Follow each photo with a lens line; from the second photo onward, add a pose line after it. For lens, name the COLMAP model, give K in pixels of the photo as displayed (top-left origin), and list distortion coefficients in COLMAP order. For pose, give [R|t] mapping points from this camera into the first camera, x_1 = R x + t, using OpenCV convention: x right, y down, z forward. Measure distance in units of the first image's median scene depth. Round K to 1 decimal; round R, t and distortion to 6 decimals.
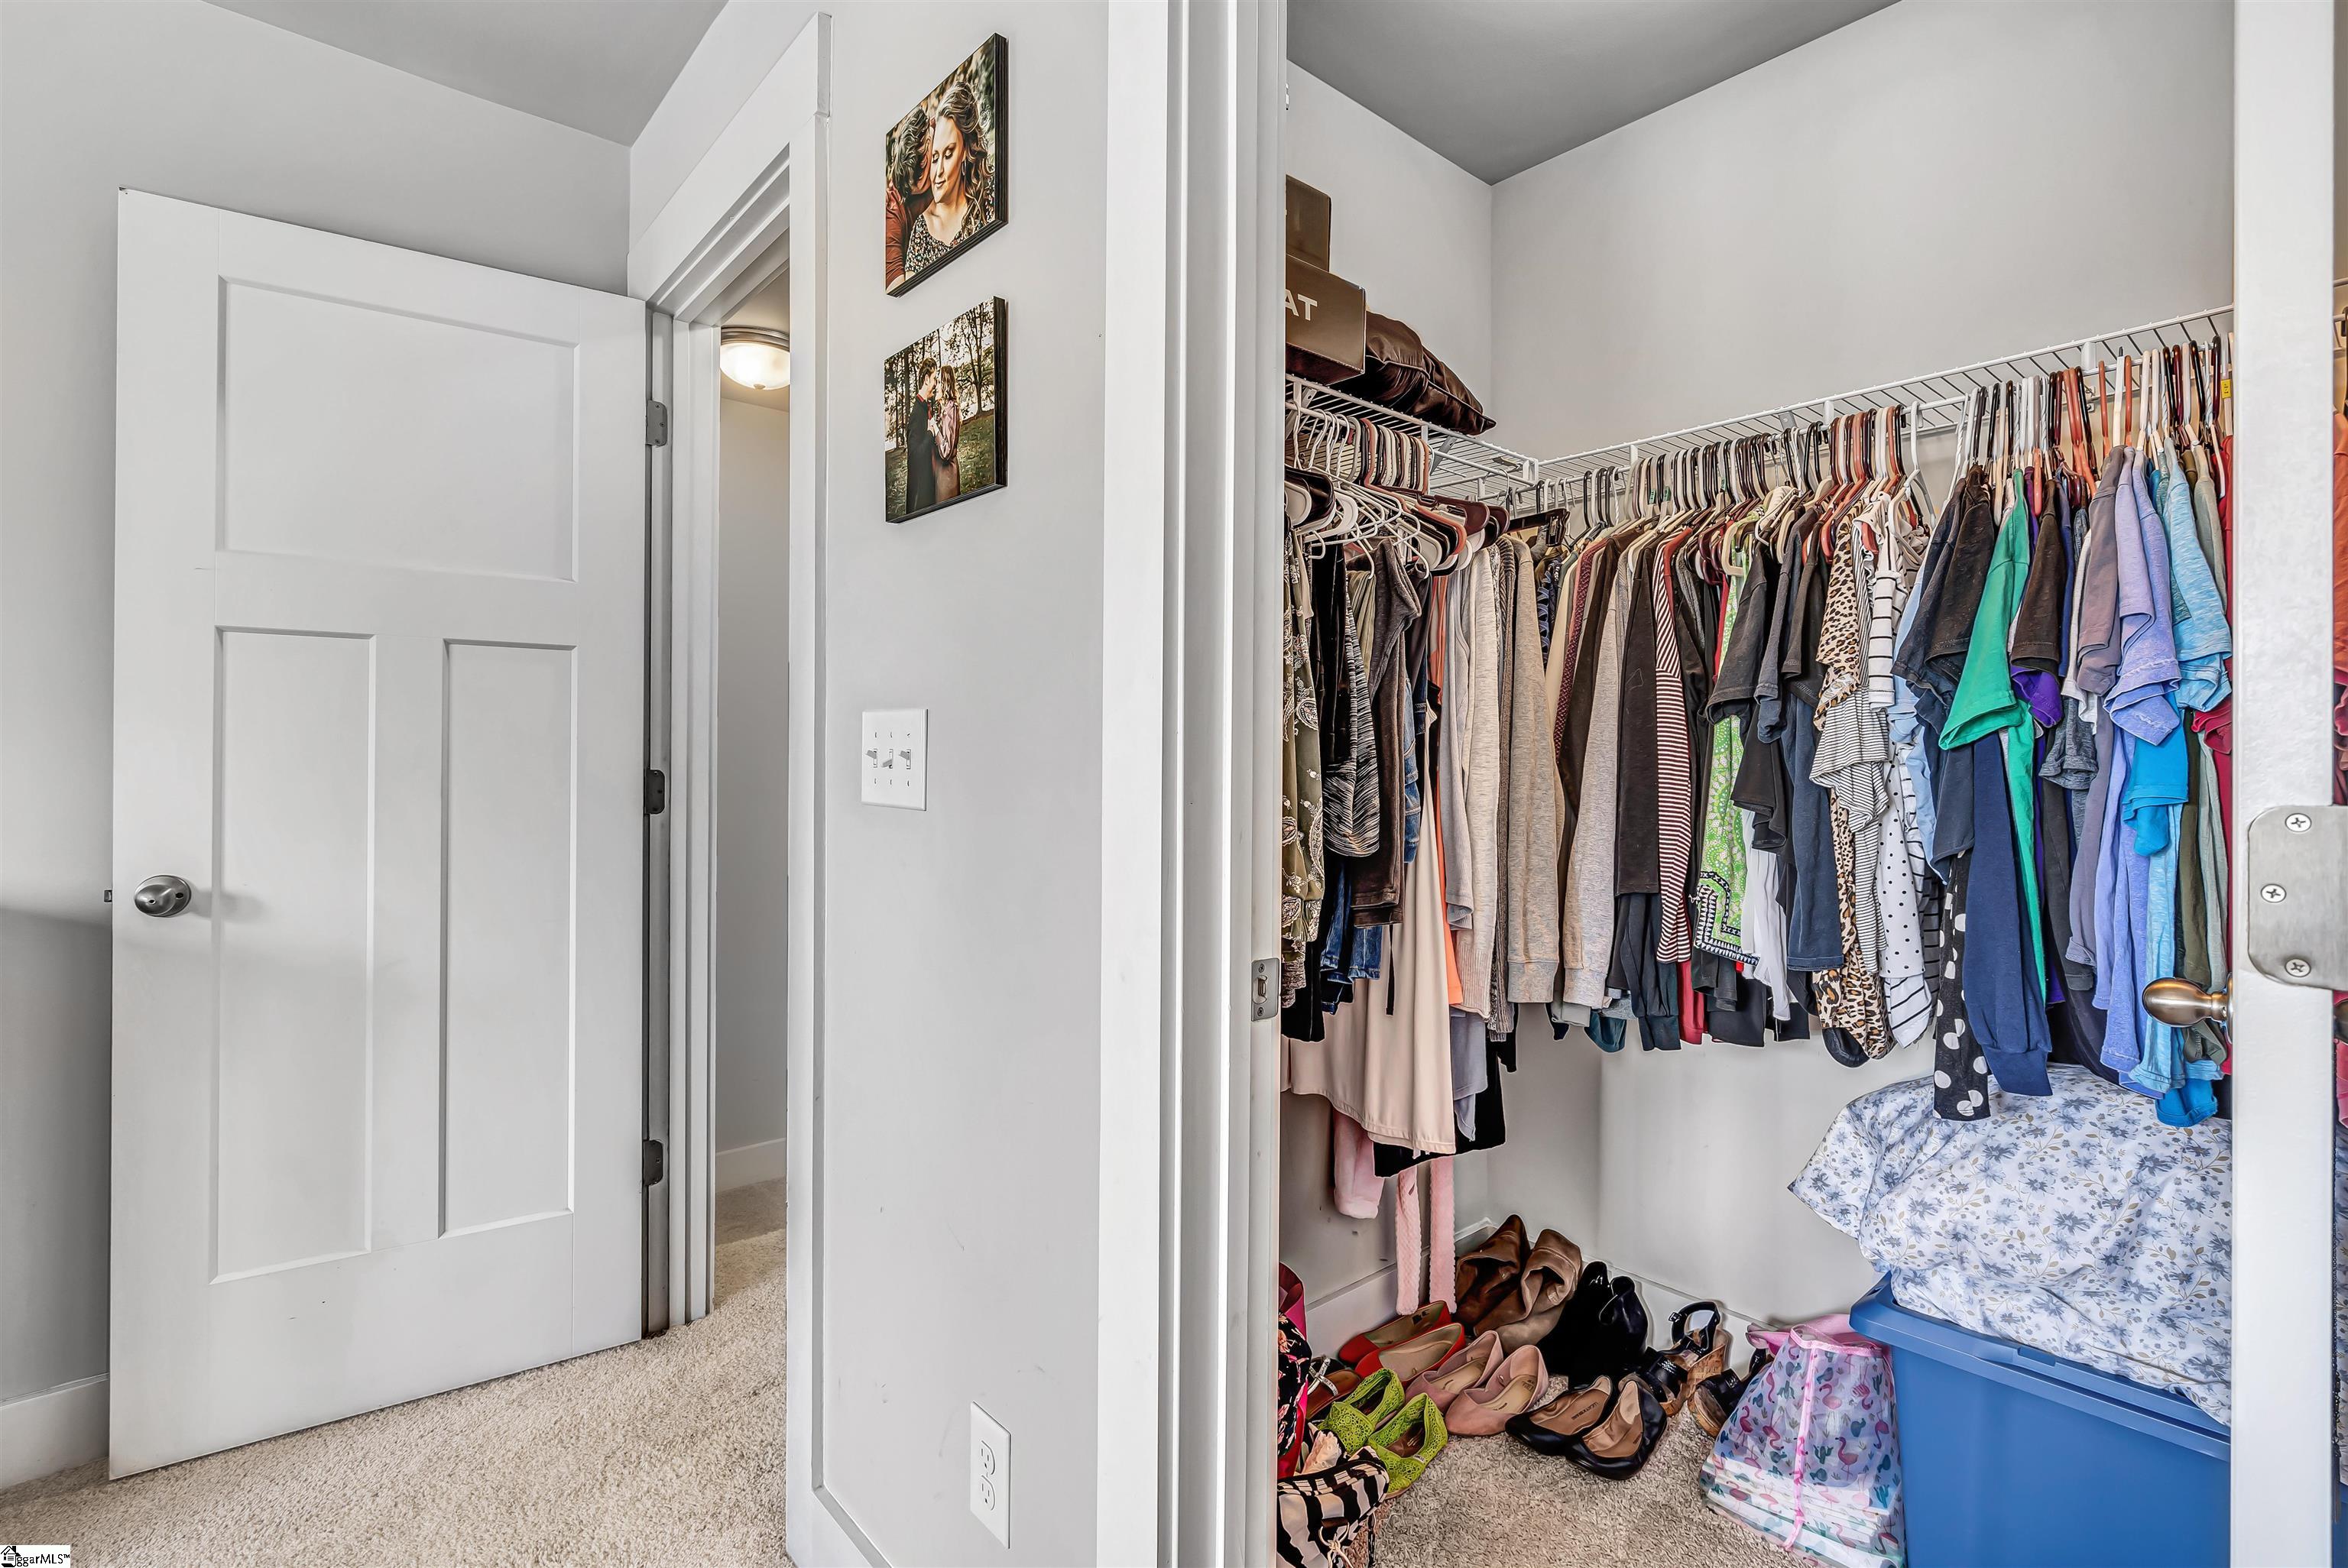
lens RADIAL K [[1060.3, 0, 1193.6], [0, 1060.3, 765.4], [0, 0, 1]] dist [-0.006819, 0.001214]
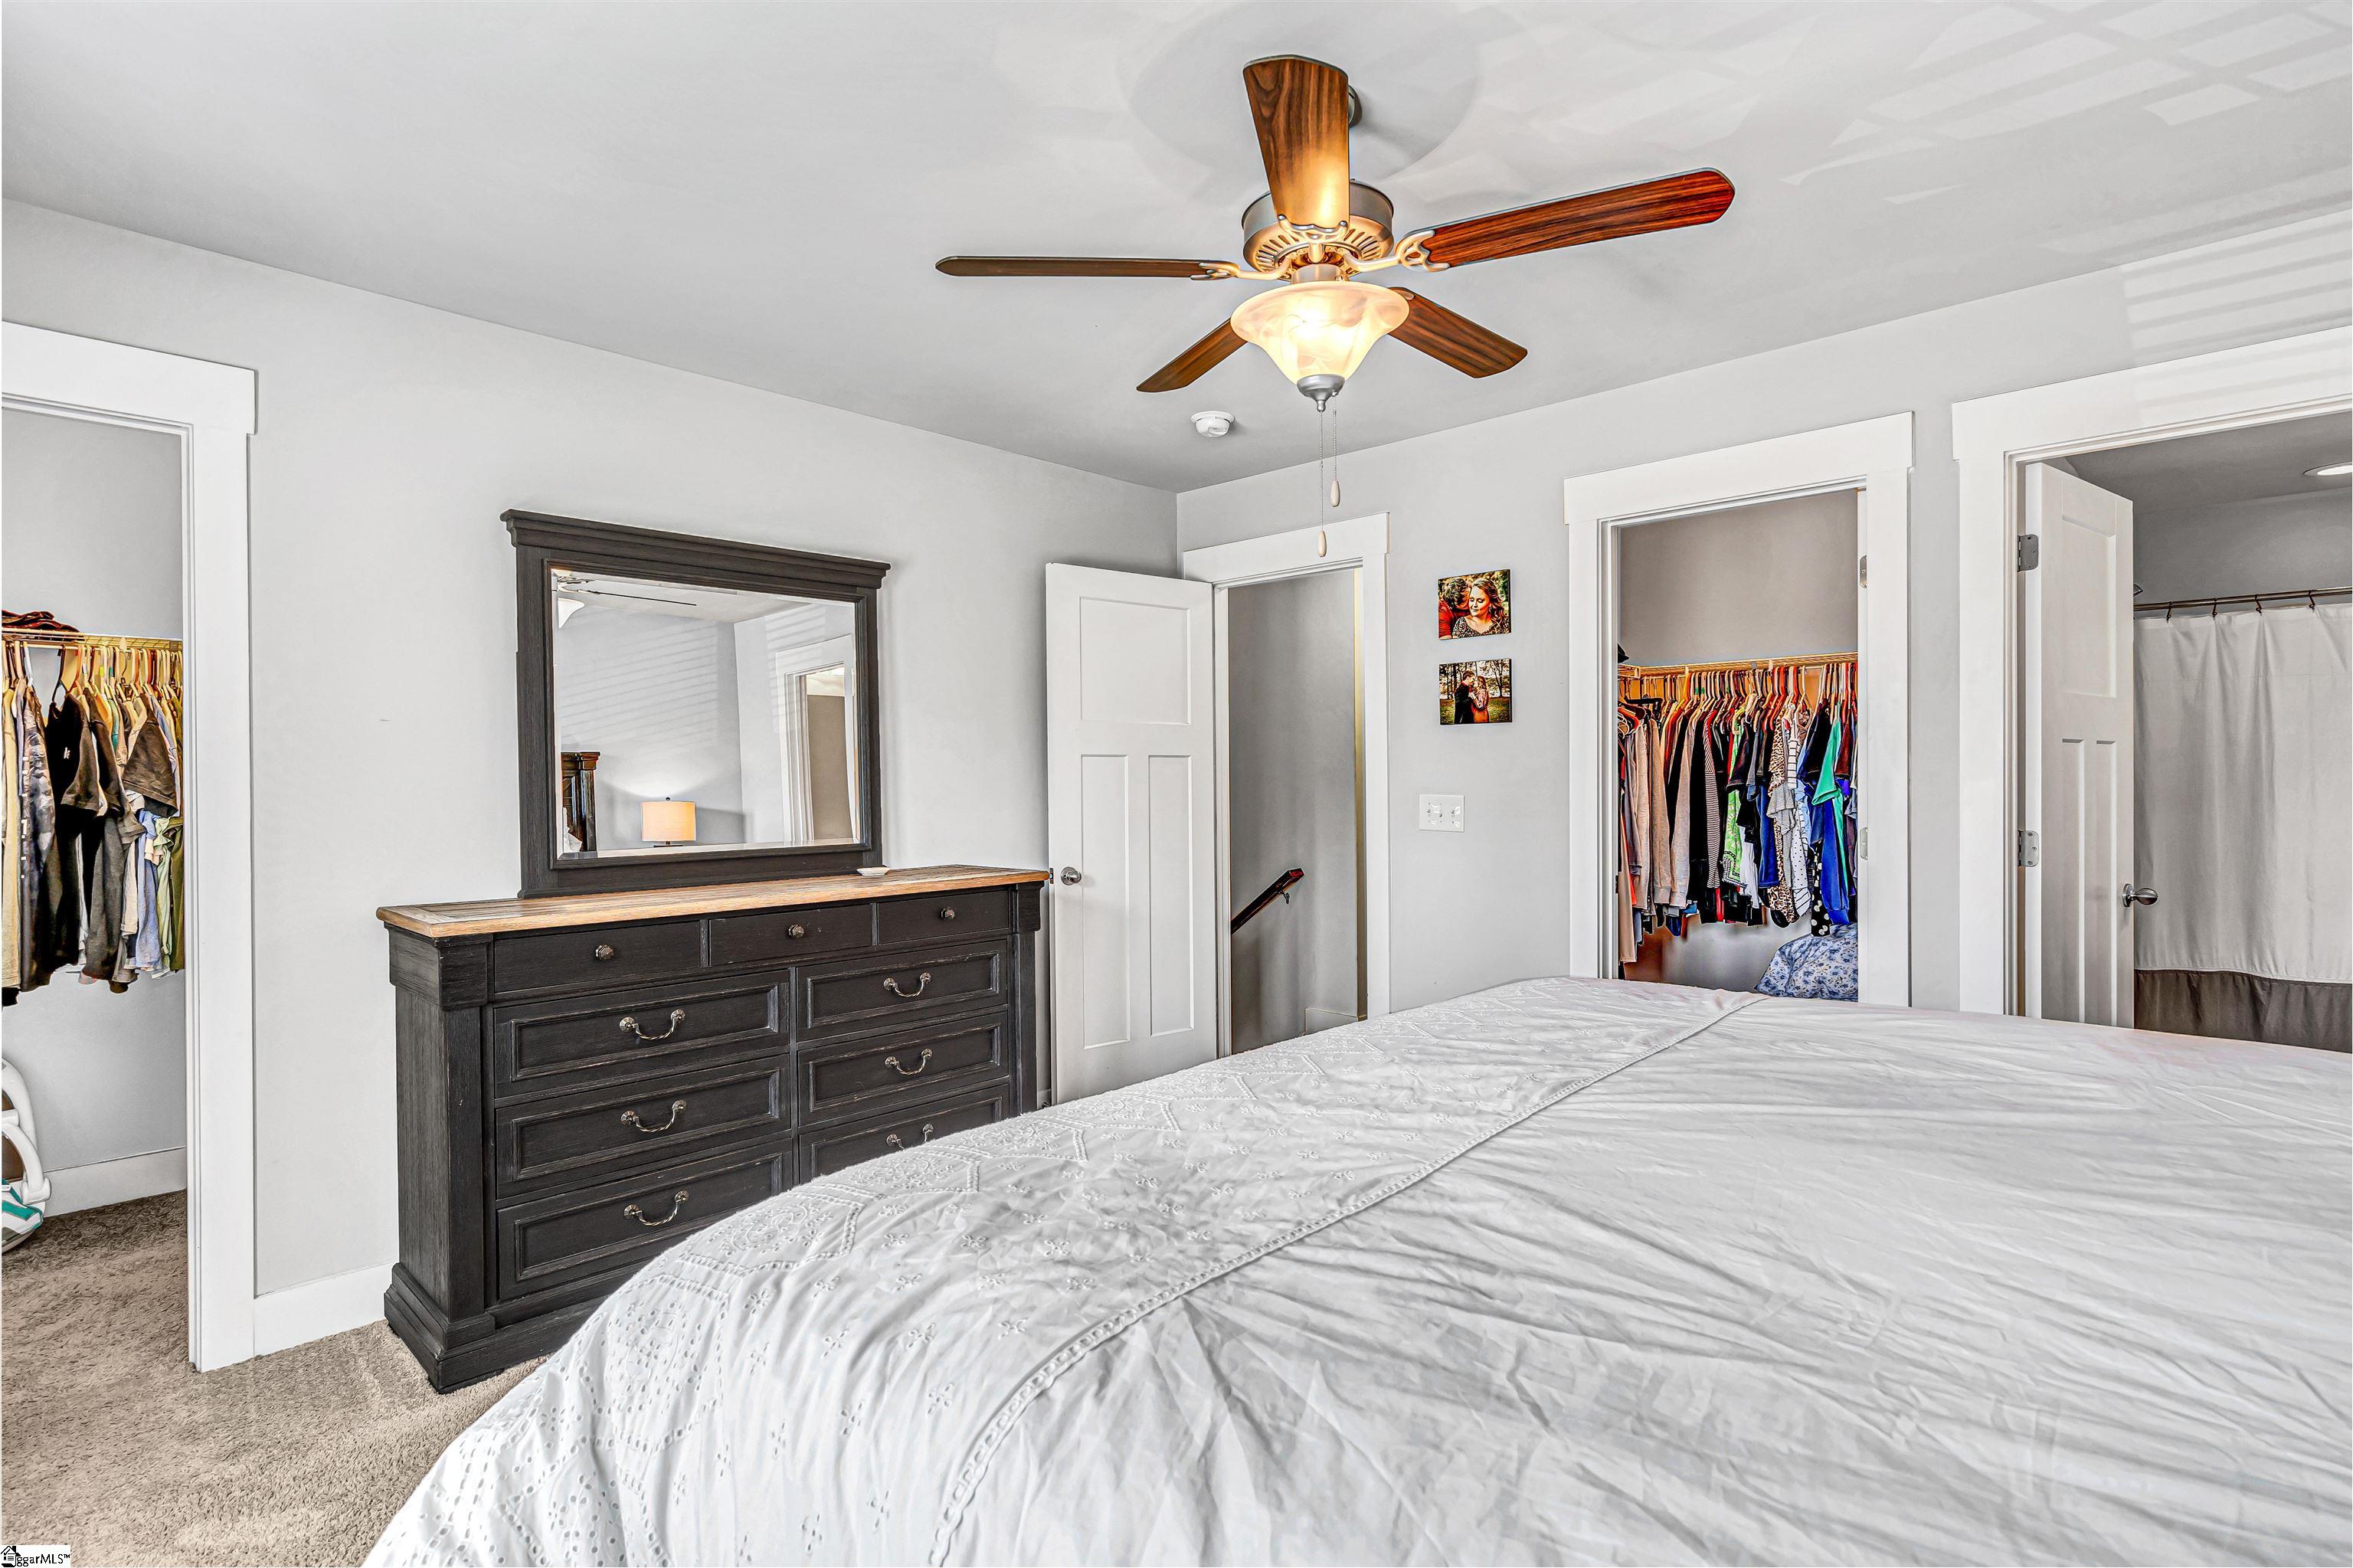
lens RADIAL K [[1162.8, 0, 1167.6], [0, 1162.8, 787.0], [0, 0, 1]] dist [0.002793, 0.000700]
pose [[0.995743, -0.011440, 0.091456, -1.208467], [0.010600, 0.999897, 0.009661, -0.104817], [-0.091557, -0.008651, 0.995762, -1.812116]]
